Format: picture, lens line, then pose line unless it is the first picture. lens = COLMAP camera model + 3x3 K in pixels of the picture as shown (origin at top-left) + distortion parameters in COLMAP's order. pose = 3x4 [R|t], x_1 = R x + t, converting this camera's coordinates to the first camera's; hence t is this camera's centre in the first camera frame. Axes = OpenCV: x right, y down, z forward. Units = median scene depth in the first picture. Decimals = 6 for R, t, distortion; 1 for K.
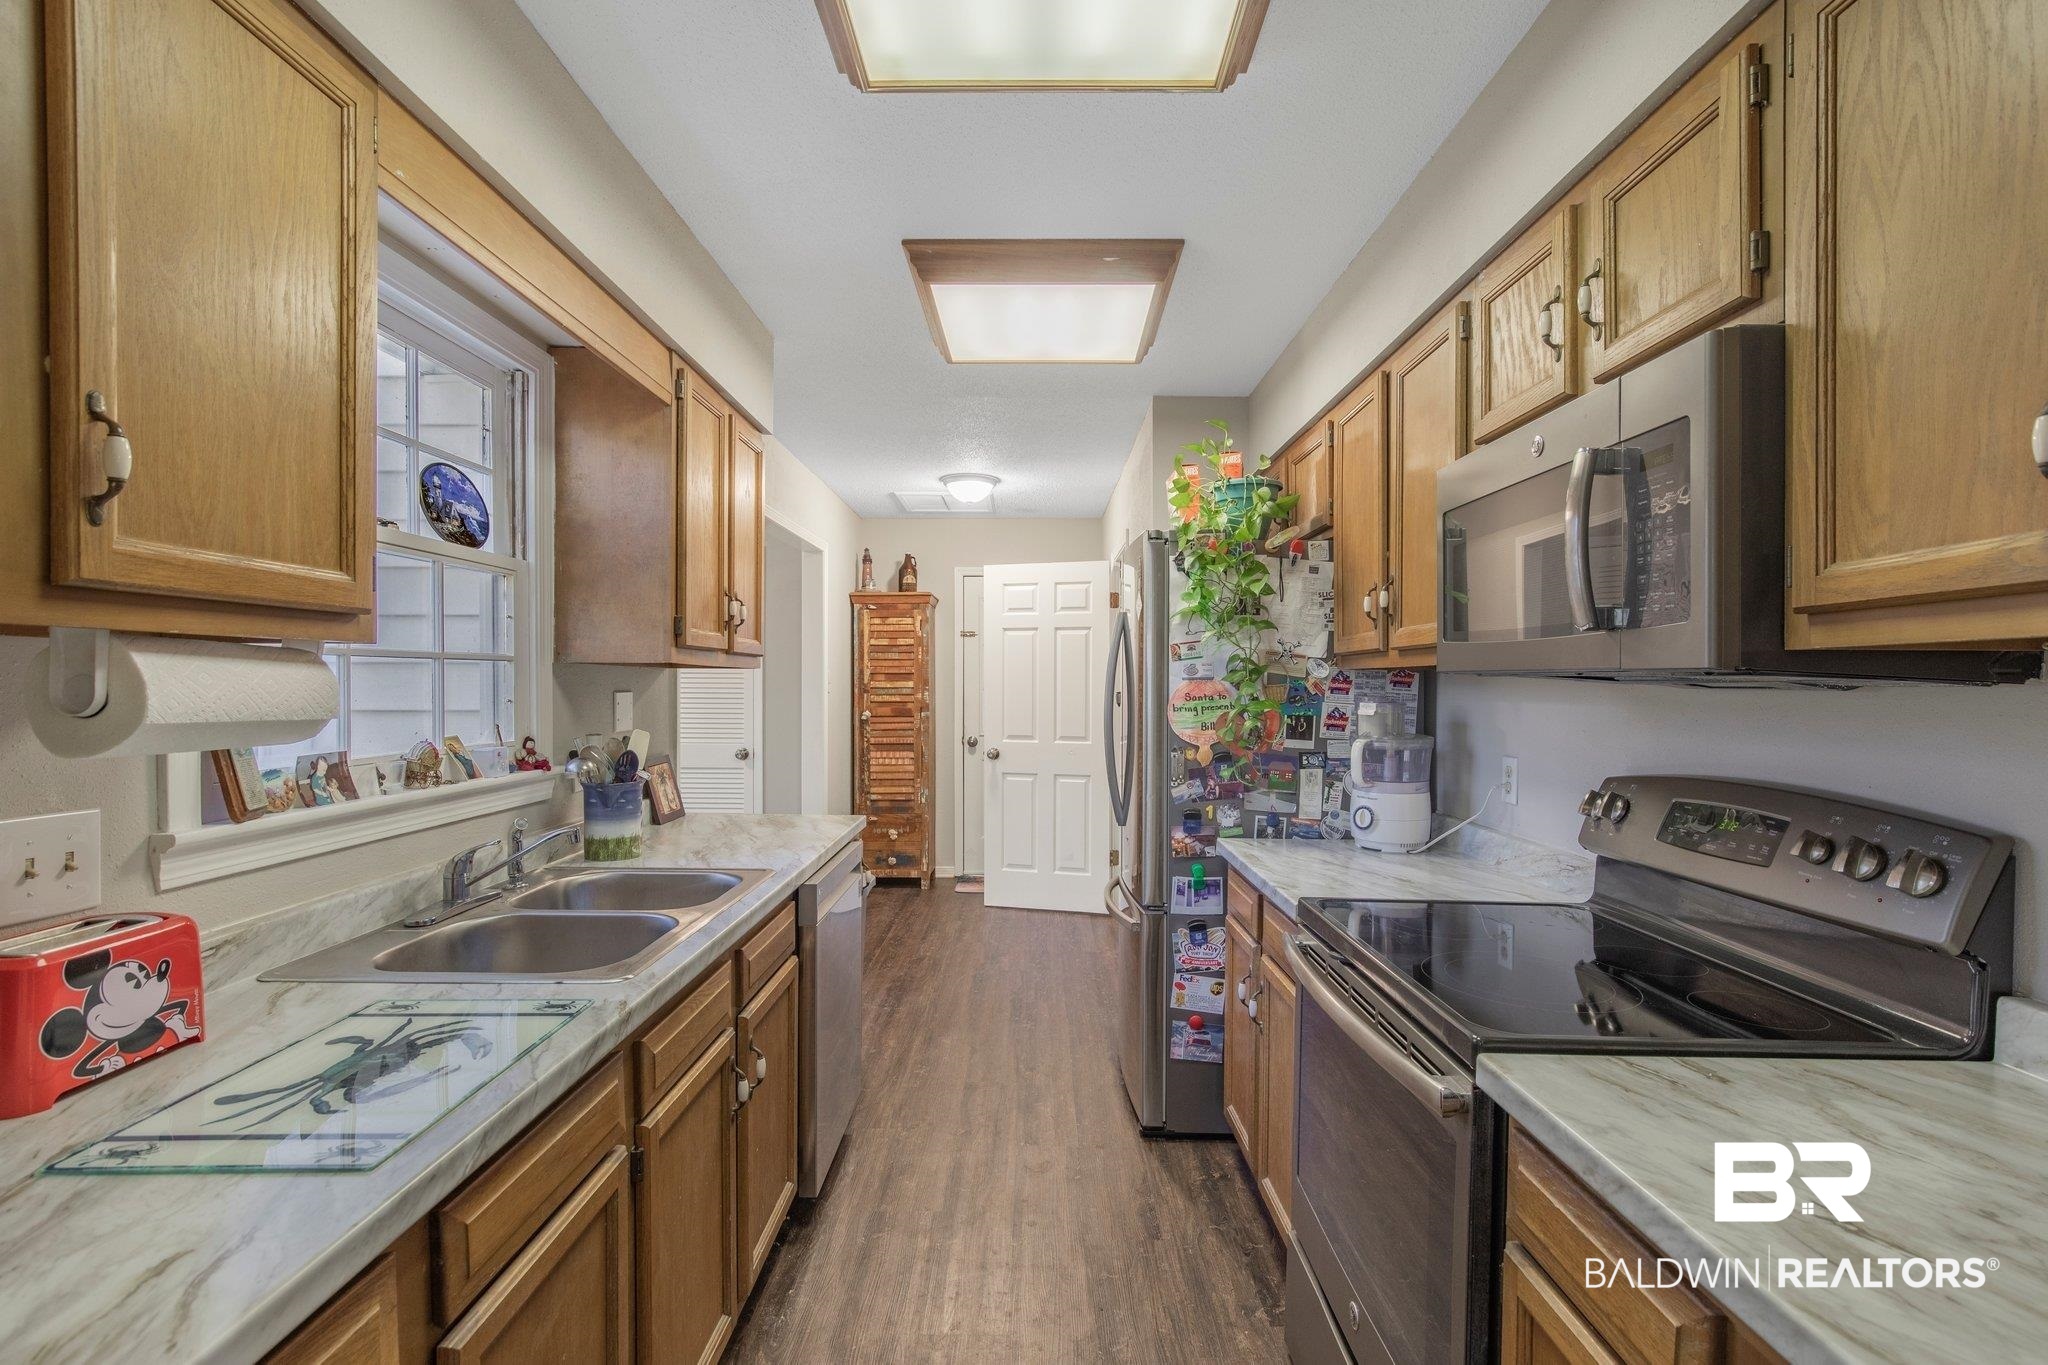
lens RADIAL K [[970.5, 0, 1024.0], [0, 970.5, 682.5], [0, 0, 1]] dist [-0.002833, 0.000603]
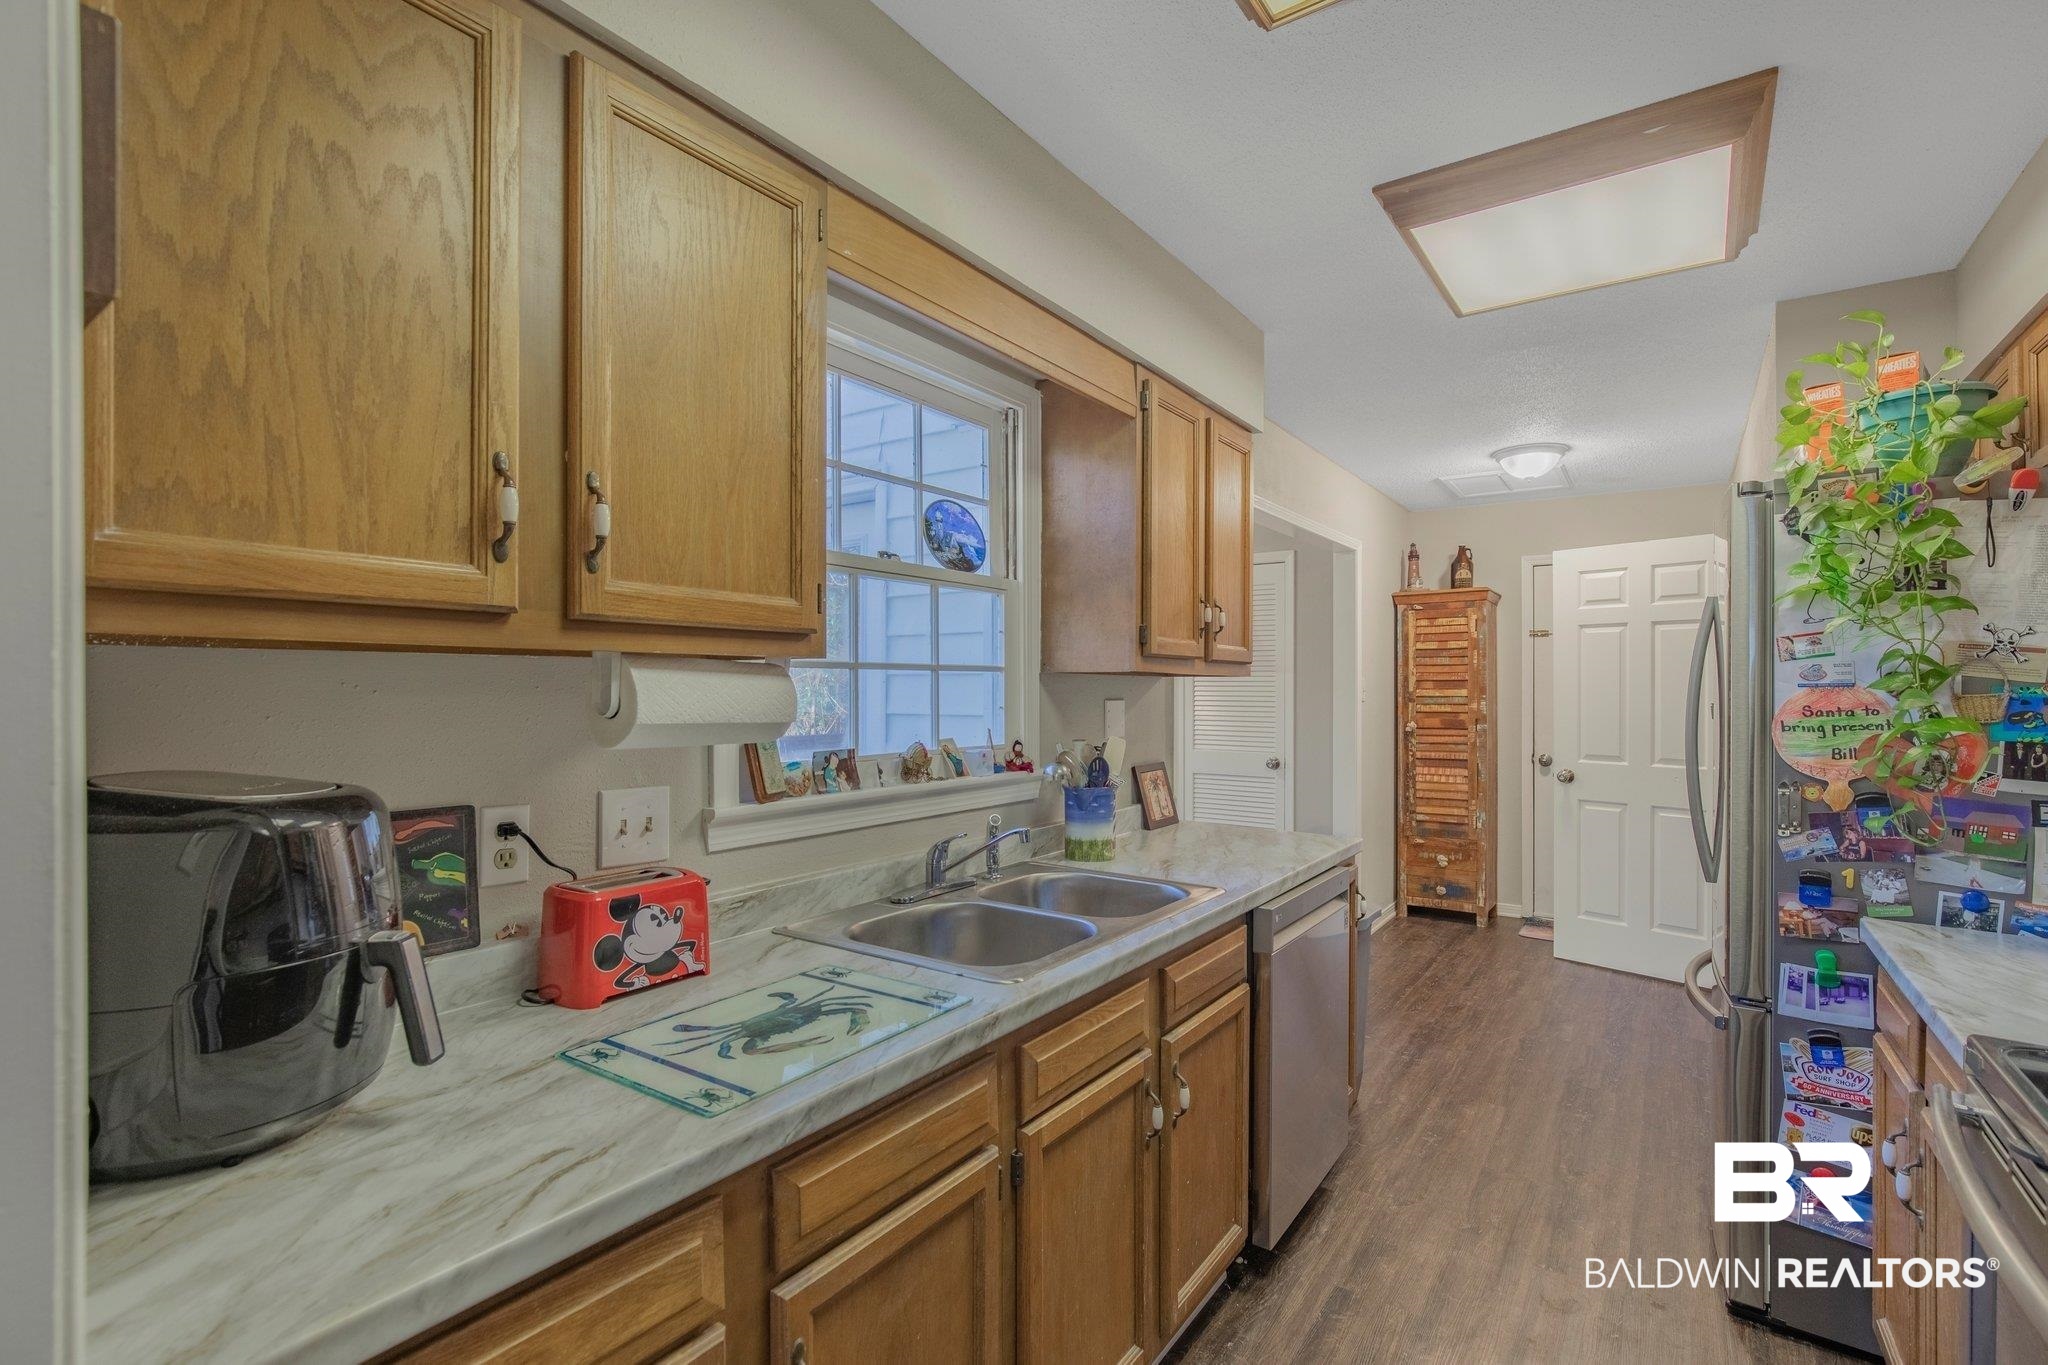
lens RADIAL K [[964.4, 0, 983.9], [0, 964.4, 682.2], [0, 0, 1]] dist [-0.013500, 0.006129]
pose [[0.816232, -0.005540, -0.577698, 0.084746], [0.000570, 0.999961, -0.008784, -0.000511], [0.577724, 0.006841, 0.816204, 0.086826]]
